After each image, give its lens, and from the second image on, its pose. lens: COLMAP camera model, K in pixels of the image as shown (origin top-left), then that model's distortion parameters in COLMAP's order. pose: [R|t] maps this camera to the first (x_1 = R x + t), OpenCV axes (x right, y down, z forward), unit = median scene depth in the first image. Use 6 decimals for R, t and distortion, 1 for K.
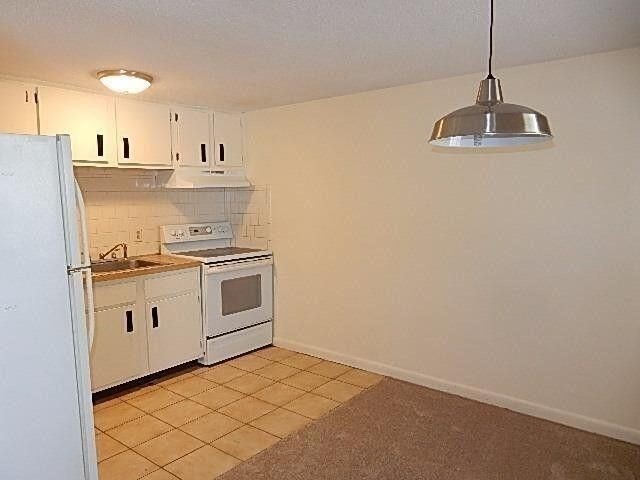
lens RADIAL K [[473.8, 0, 316.0], [0, 473.8, 241.3], [0, 0, 1]] dist [0.003589, 0.002097]
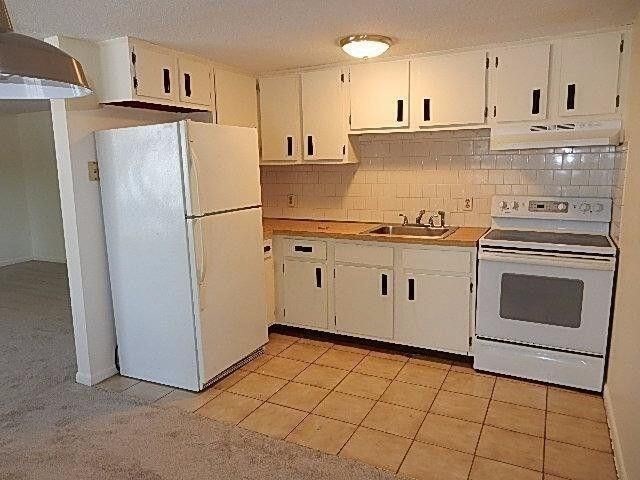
lens RADIAL K [[473.8, 0, 316.0], [0, 473.8, 241.3], [0, 0, 1]] dist [0.003589, 0.002097]
pose [[0.203291, 0.166008, -0.964943, 0.475868], [-0.085252, 0.984780, 0.151460, -0.057293], [0.975400, 0.051473, 0.214349, 0.546886]]
